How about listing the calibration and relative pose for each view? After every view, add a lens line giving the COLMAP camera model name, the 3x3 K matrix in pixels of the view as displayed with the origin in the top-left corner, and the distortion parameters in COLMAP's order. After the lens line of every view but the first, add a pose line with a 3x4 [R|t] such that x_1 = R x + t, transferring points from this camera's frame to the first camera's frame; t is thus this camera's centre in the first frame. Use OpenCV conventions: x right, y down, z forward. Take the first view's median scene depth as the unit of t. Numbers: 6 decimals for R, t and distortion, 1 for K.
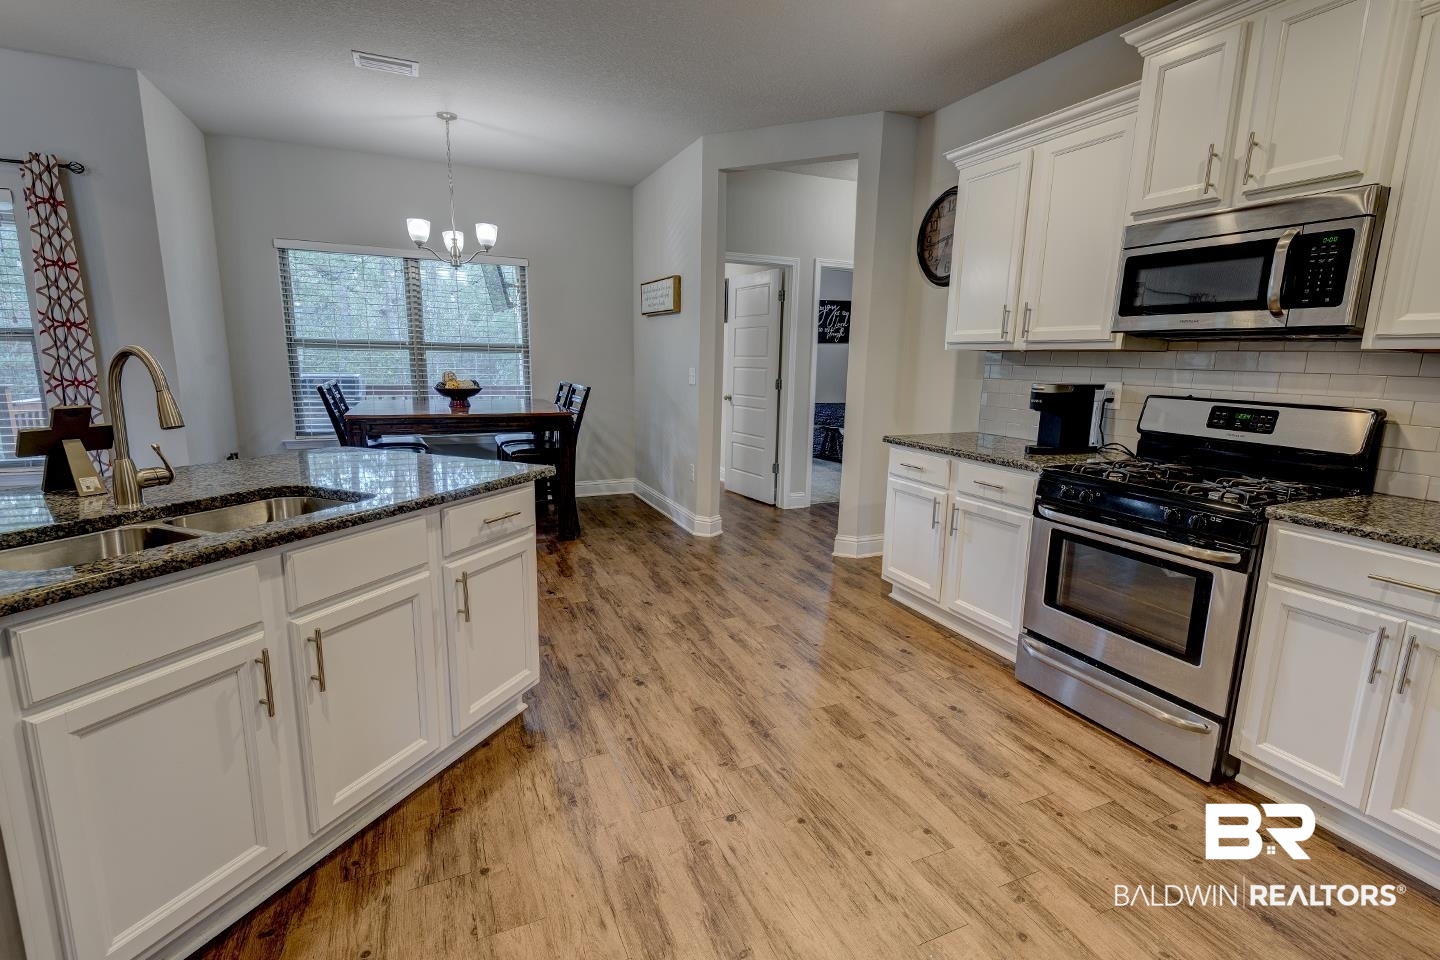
lens RADIAL K [[650.0, 0, 731.7], [0, 650.0, 476.1], [0, 0, 1]] dist [0.025172, -0.015830]
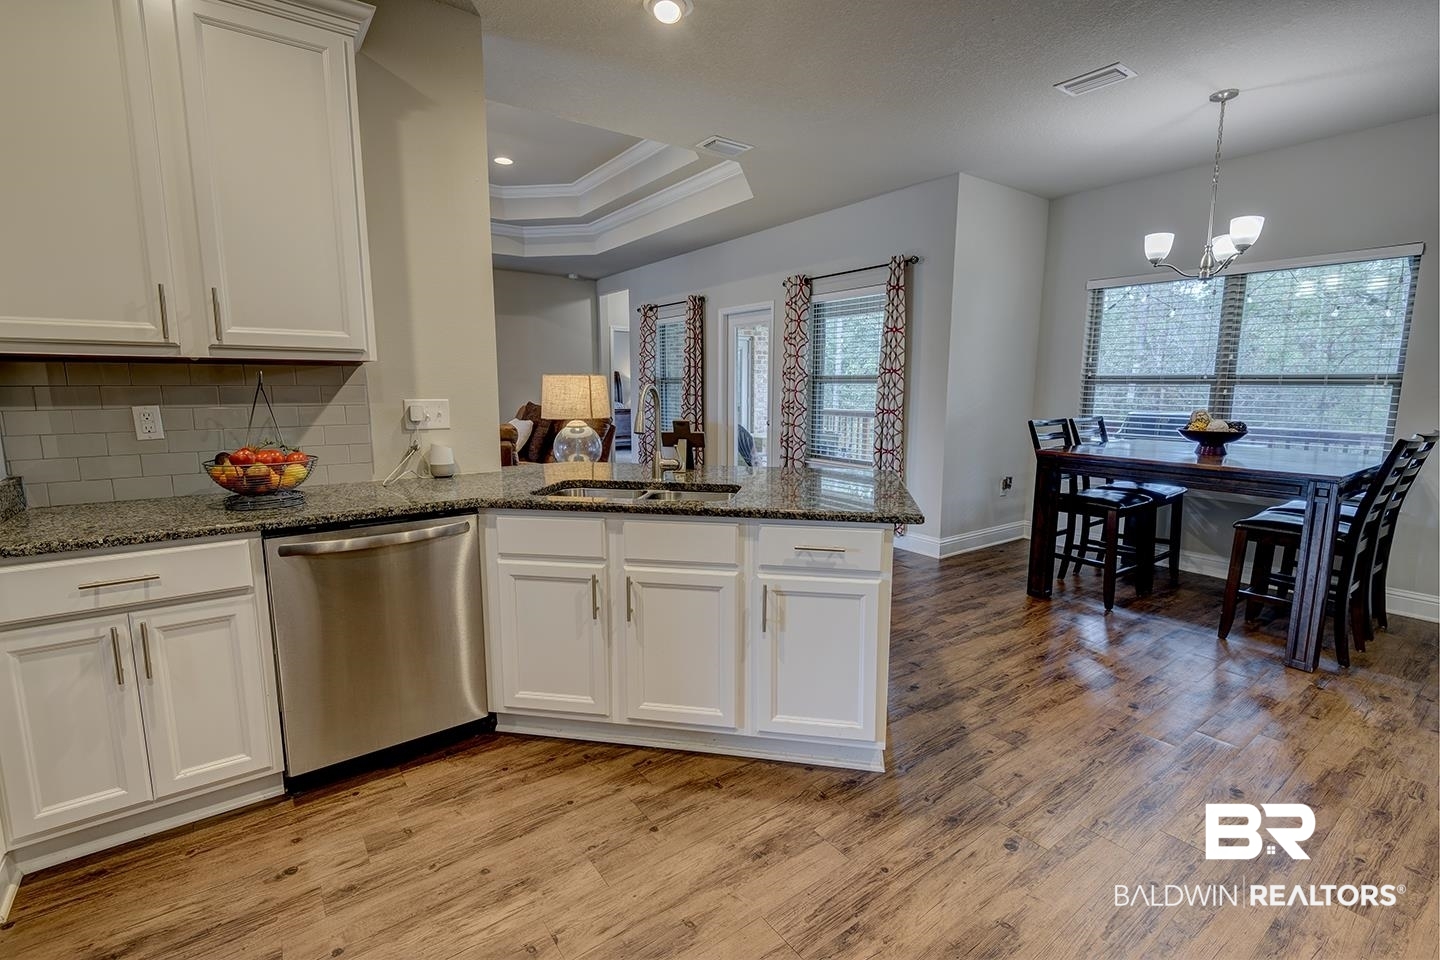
lens RADIAL K [[650.0, 0, 731.7], [0, 650.0, 476.1], [0, 0, 1]] dist [0.025172, -0.015830]
pose [[0.207950, 0.120042, -0.970746, 0.349732], [-0.176729, 0.980718, 0.083417, -0.064599], [0.962041, 0.154212, 0.225155, 0.389256]]
